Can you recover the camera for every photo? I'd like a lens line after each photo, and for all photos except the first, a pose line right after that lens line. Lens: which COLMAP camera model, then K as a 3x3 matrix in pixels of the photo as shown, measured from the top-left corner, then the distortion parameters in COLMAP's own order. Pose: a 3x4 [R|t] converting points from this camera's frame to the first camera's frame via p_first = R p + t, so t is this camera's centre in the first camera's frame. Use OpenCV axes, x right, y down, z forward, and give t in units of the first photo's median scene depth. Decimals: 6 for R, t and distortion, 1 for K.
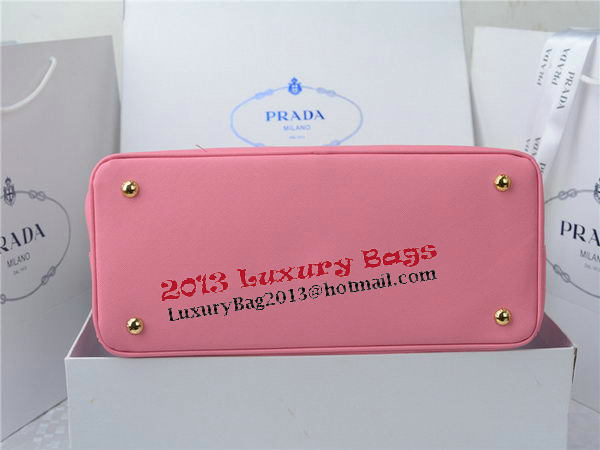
lens RADIAL K [[1127.0, 0, 300.0], [0, 1127.0, 225.0], [0, 0, 1]] dist [-0.188730, 0.009873]
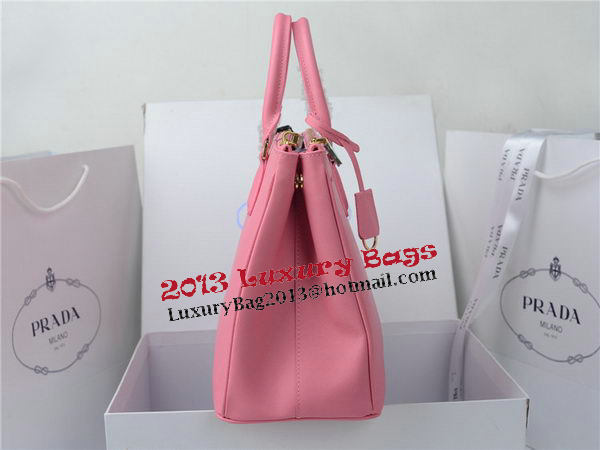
lens RADIAL K [[1127.0, 0, 300.0], [0, 1127.0, 225.0], [0, 0, 1]] dist [-0.188730, 0.009873]
pose [[0.999791, -0.020096, -0.003719, 0.008324], [0.019722, 0.996408, -0.082352, 0.014052], [0.005360, 0.082261, 0.996596, -0.171982]]
